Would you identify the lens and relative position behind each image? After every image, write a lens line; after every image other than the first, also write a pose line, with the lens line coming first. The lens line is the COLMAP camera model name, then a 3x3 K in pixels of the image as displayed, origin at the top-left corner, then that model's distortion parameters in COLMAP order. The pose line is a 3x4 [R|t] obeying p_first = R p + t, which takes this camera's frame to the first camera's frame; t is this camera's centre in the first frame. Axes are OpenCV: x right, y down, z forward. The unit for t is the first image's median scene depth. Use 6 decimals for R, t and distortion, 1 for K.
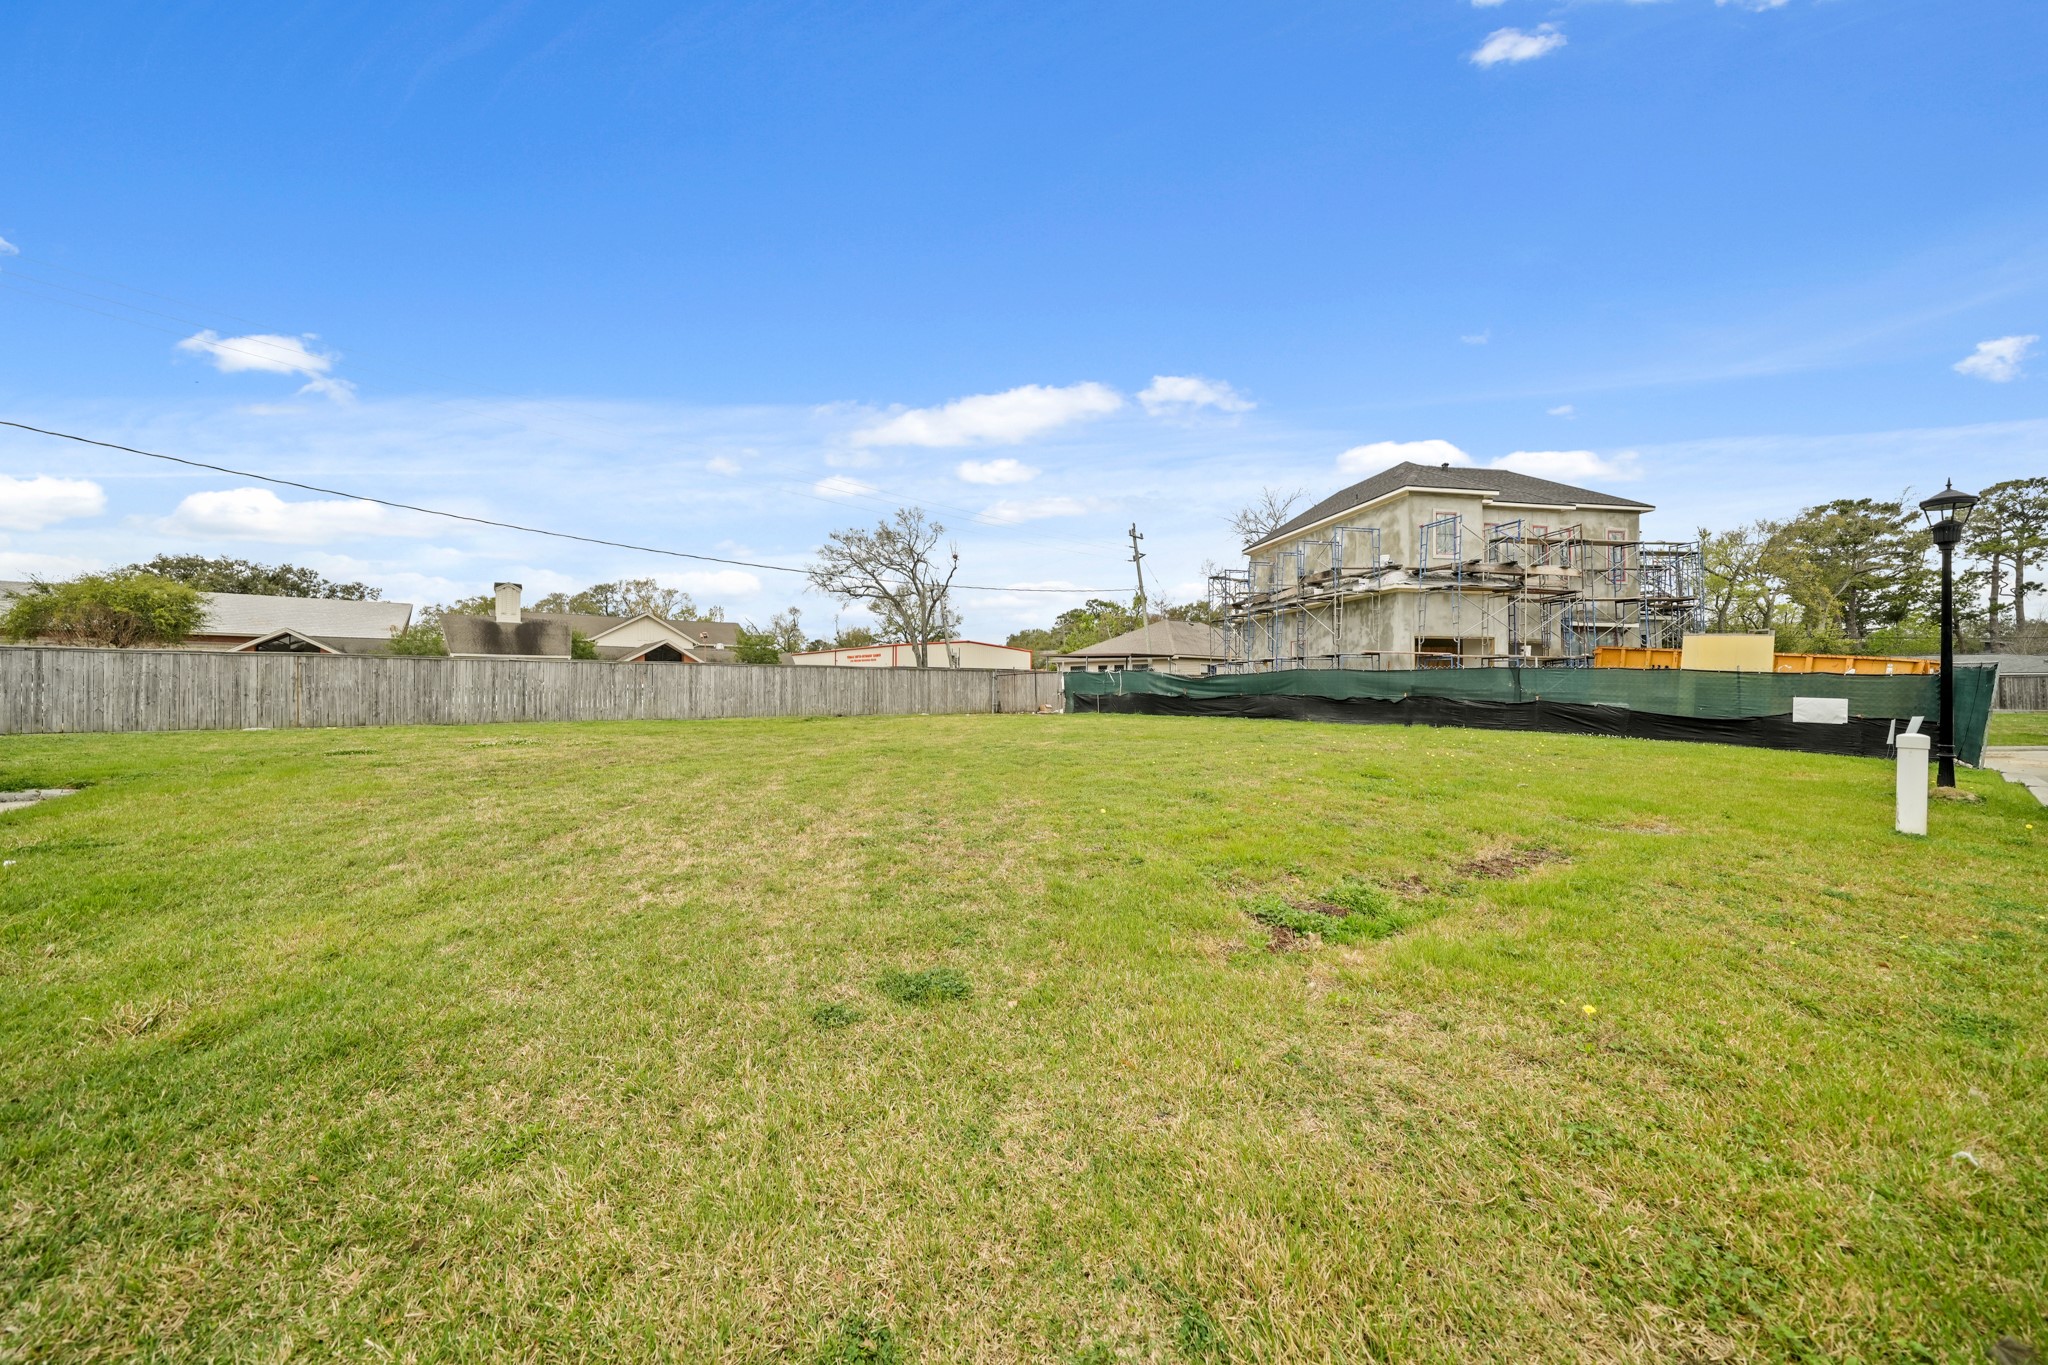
lens RADIAL K [[735.9, 0, 1024.0], [0, 735.9, 682.5], [0, 0, 1]] dist [-0.001952, -0.000119]
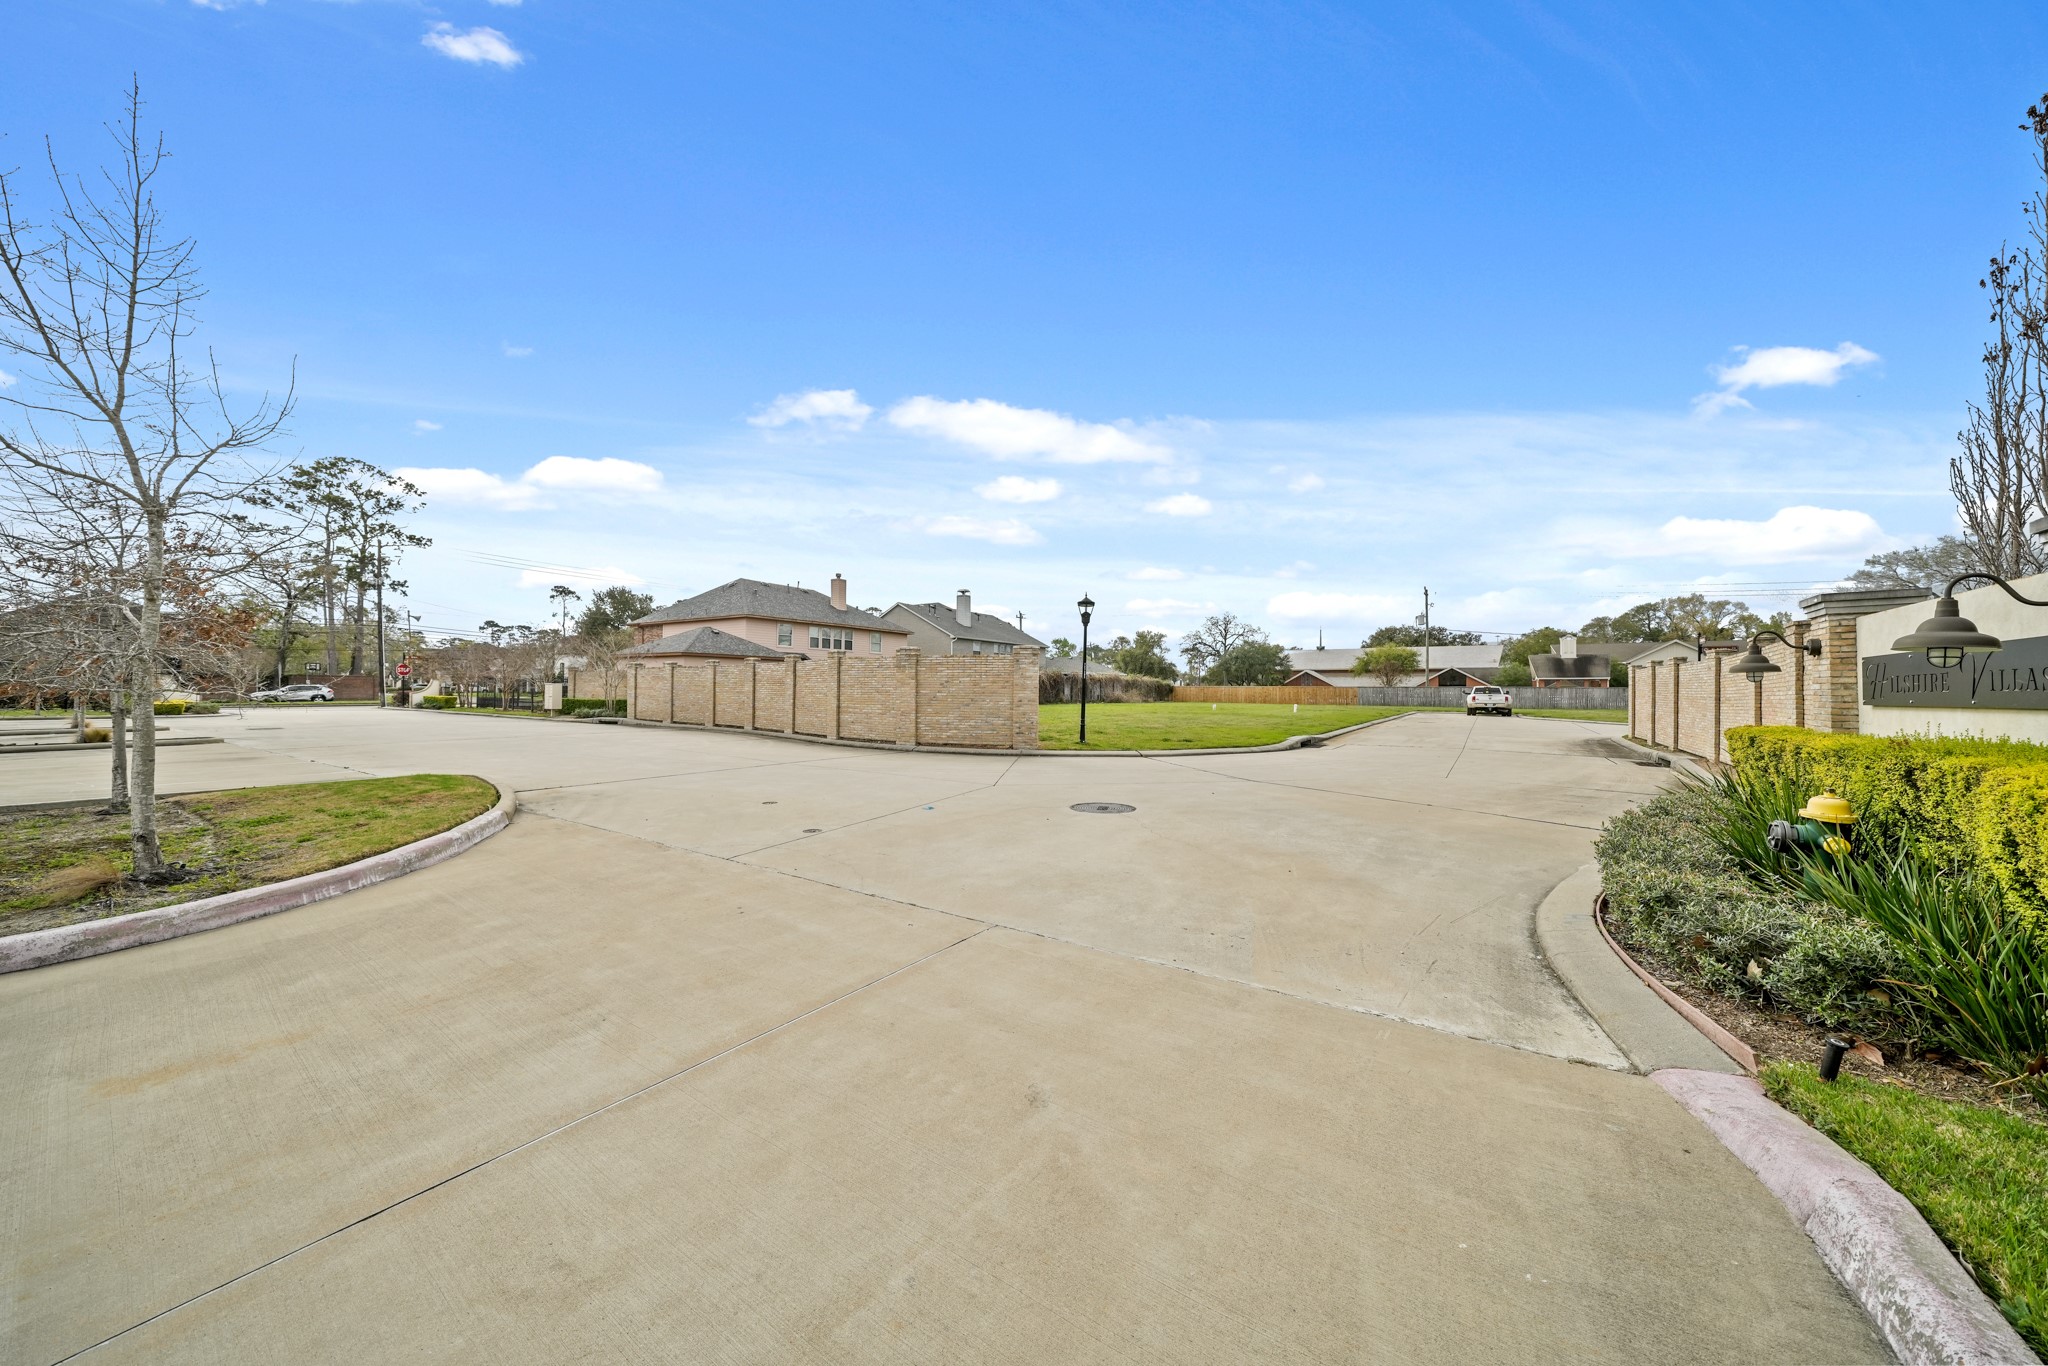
lens RADIAL K [[705.3, 0, 1014.7], [0, 705.3, 685.7], [0, 0, 1]] dist [-0.001046, -0.000116]
pose [[0.305740, -0.008134, -0.952080, 0.770965], [0.001477, 0.999966, -0.008069, -0.009833], [0.952114, 0.001061, 0.305742, -1.209816]]
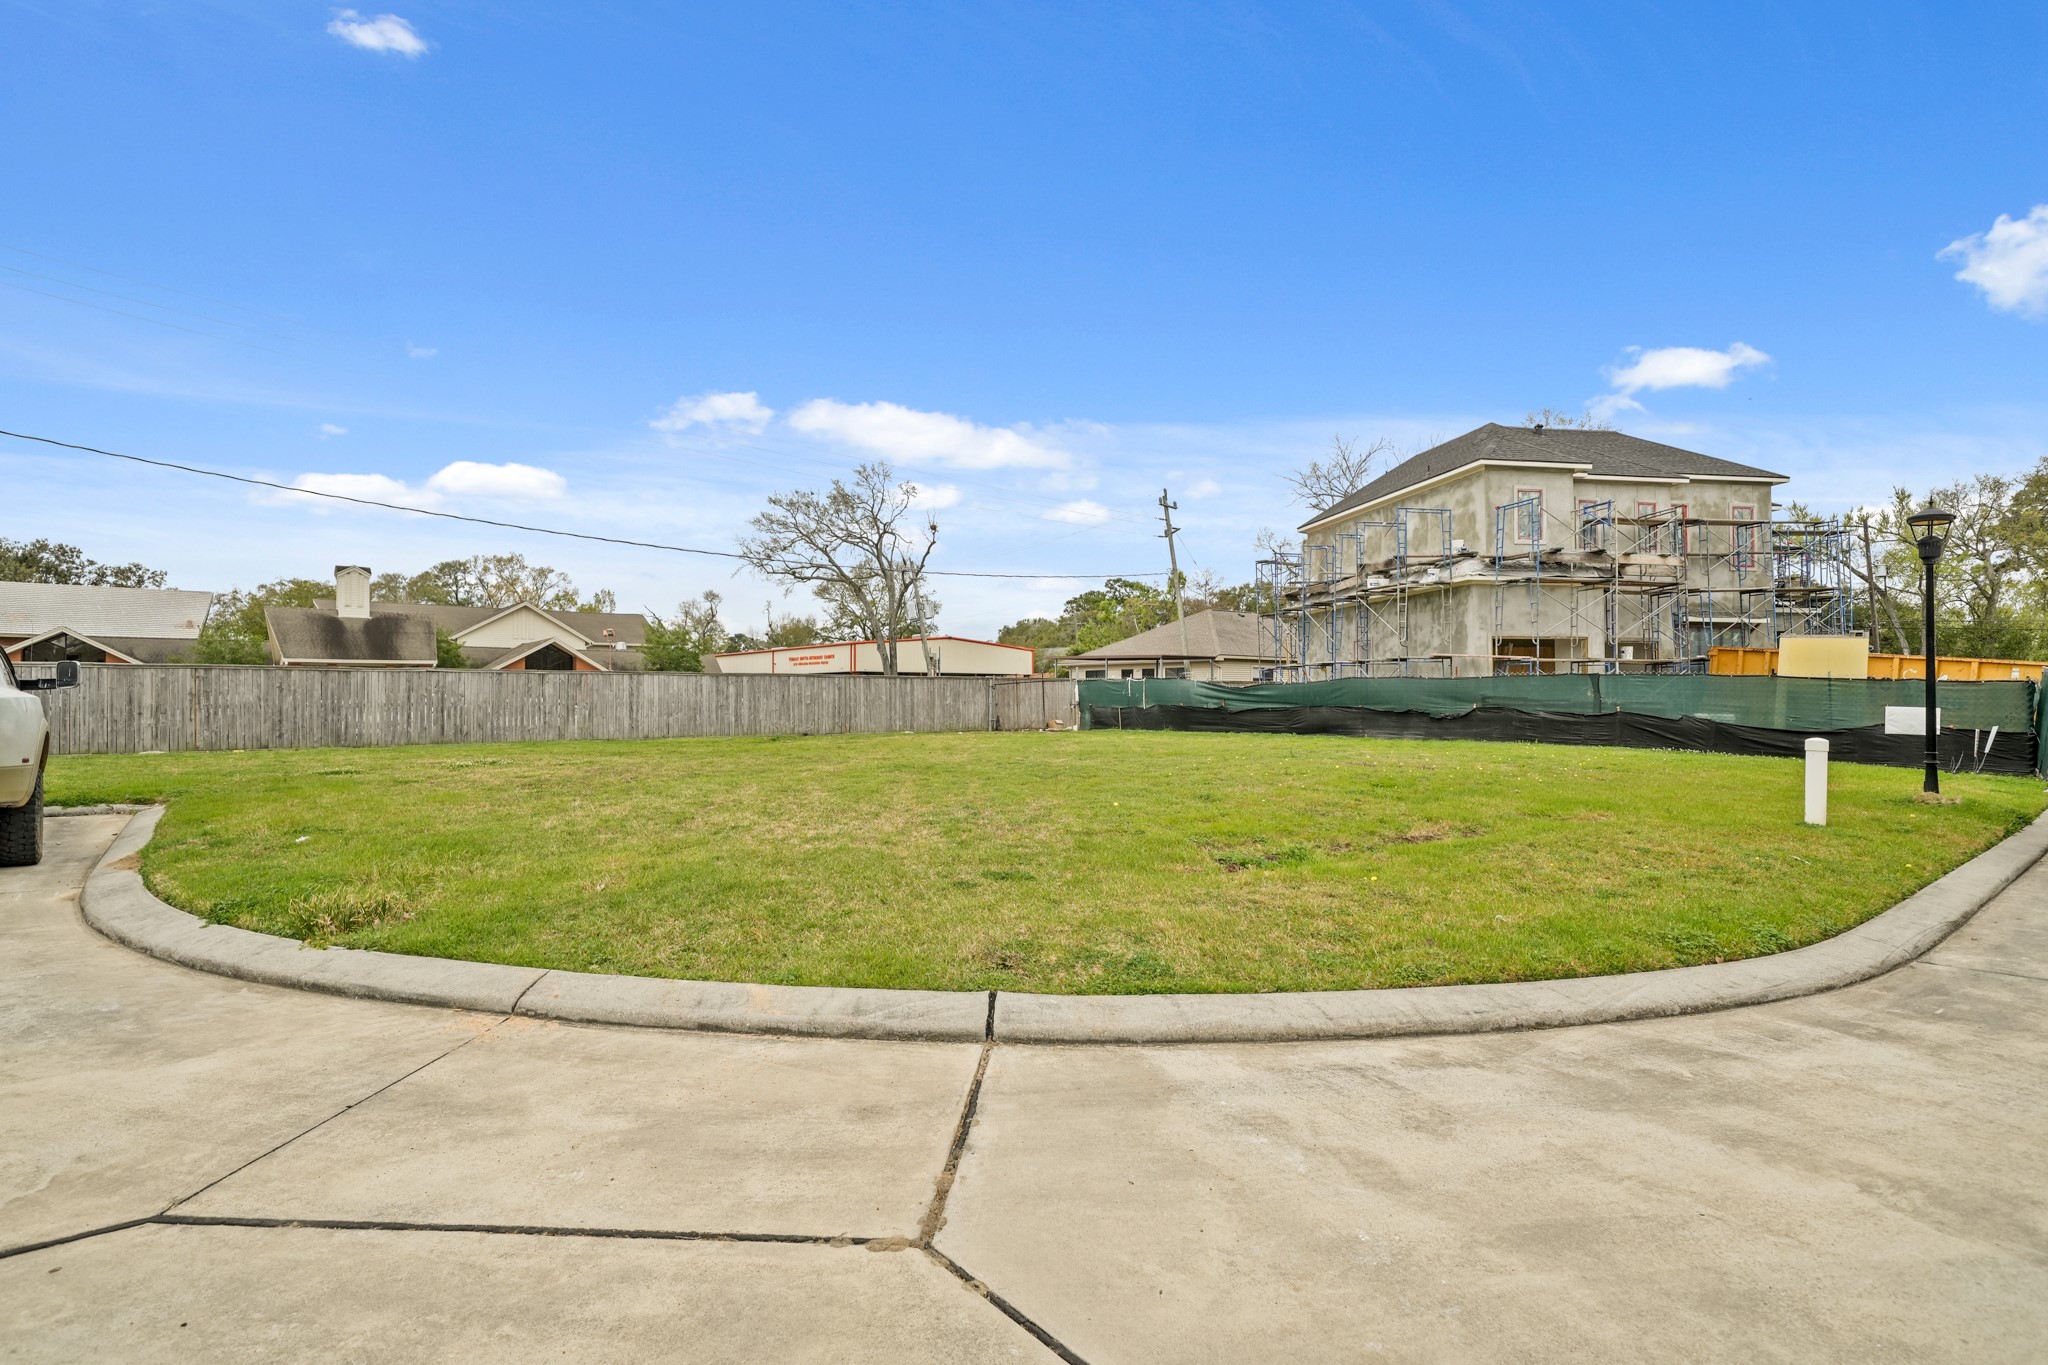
lens RADIAL K [[1016.7, 0, 1024.0], [0, 1016.7, 682.5], [0, 0, 1]] dist [0.002966, 0.000034]
pose [[0.999979, -0.005557, 0.003194, -0.008318], [0.005582, 0.999952, -0.008083, -0.002215], [-0.003149, 0.008101, 0.999962, -0.113516]]
